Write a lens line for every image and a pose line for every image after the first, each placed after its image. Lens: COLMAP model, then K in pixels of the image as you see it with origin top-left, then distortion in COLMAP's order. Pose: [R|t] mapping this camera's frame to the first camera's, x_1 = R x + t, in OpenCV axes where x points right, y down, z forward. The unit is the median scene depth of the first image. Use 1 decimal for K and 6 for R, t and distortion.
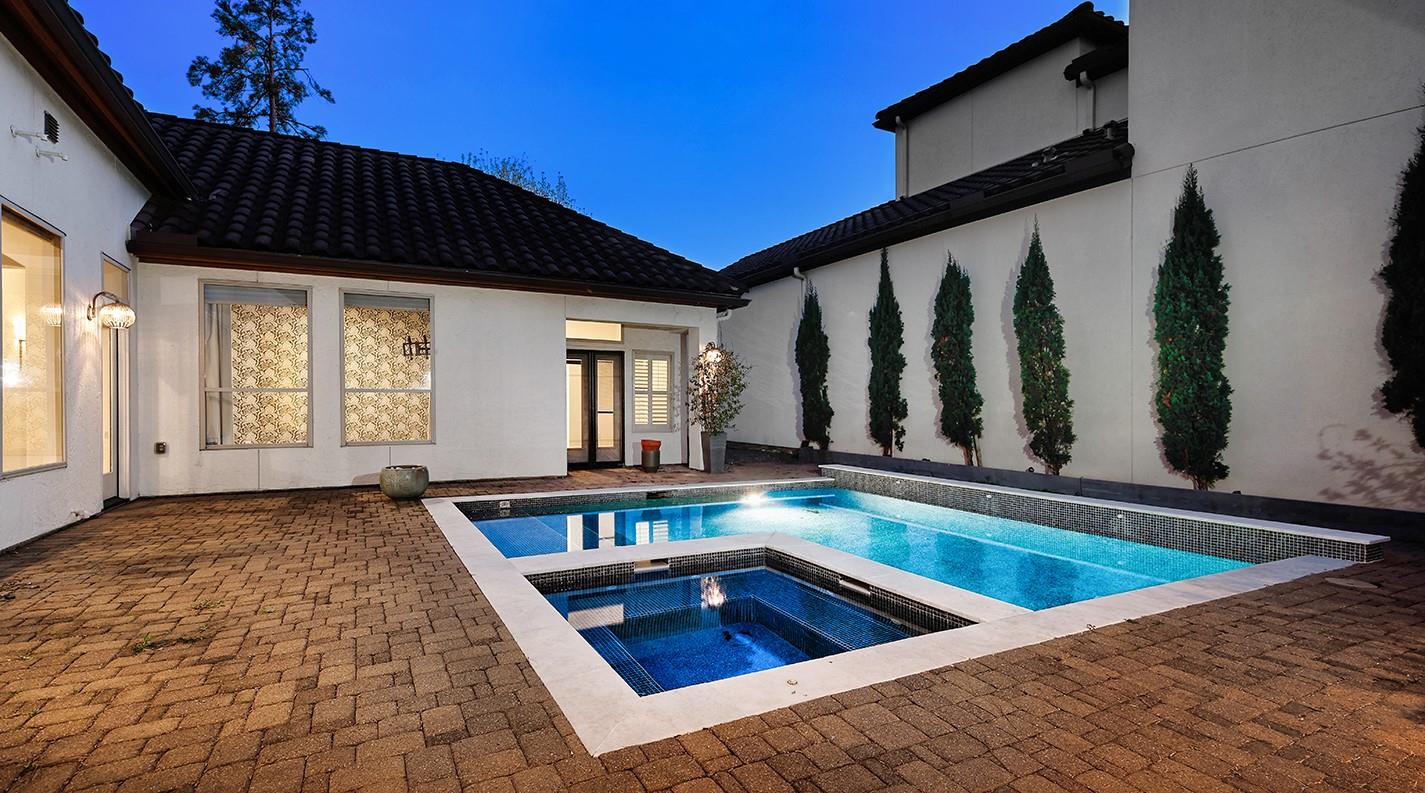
lens RADIAL K [[665.5, 0, 712.5], [0, 665.5, 396.5], [0, 0, 1]] dist [0.000942, -0.000053]
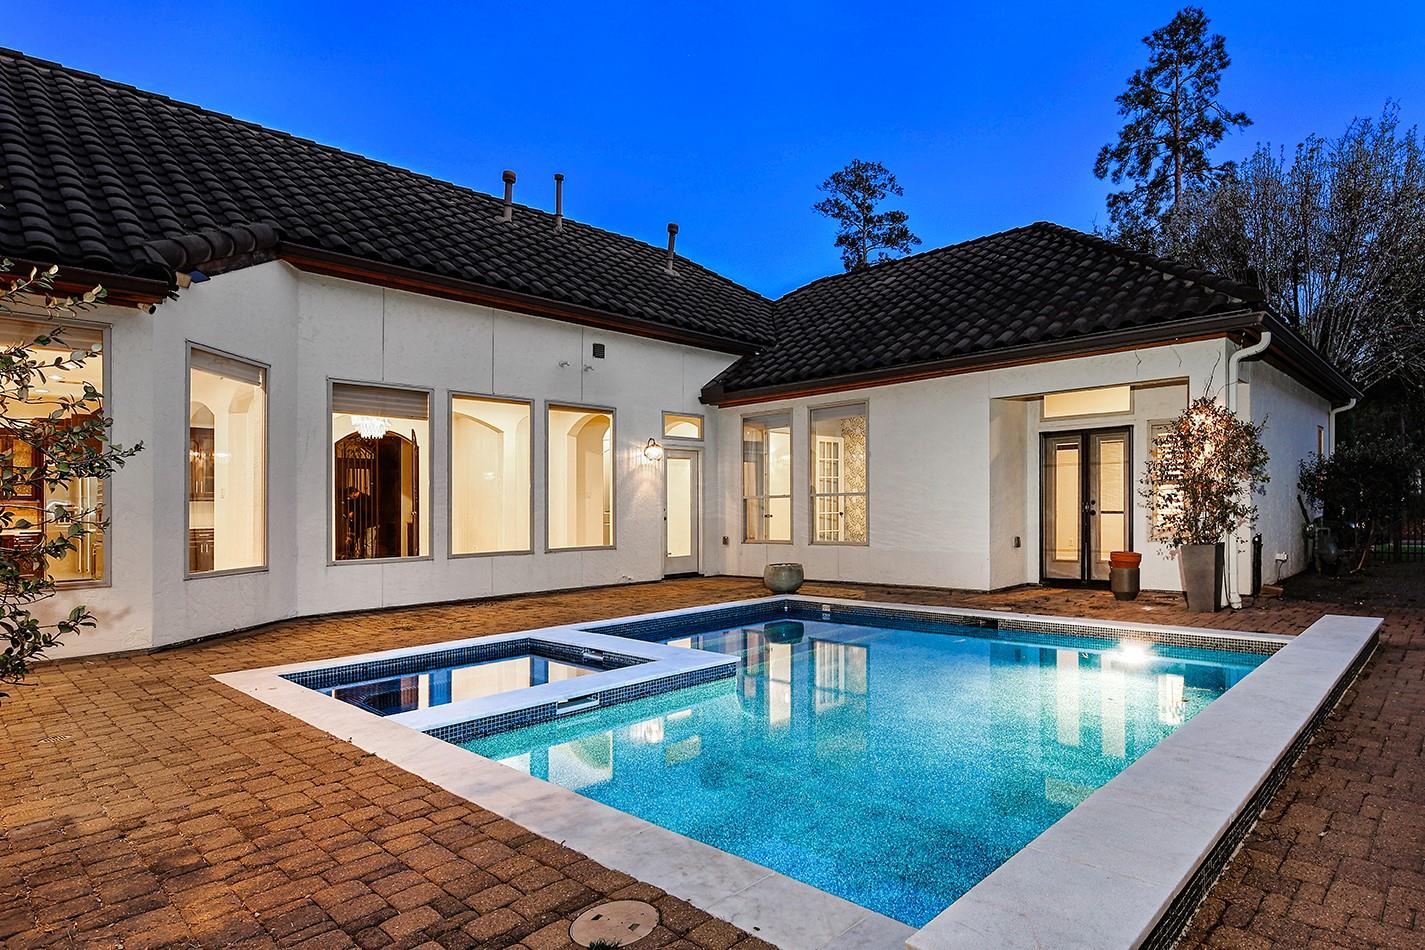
lens RADIAL K [[796.1, 0, 712.5], [0, 796.1, 475.0], [0, 0, 1]] dist [-0.004505, -0.001291]
pose [[0.313691, -0.047688, -0.948327, 0.608880], [0.028808, 0.998756, -0.040695, 0.006762], [0.949088, -0.014553, 0.314674, 0.374611]]
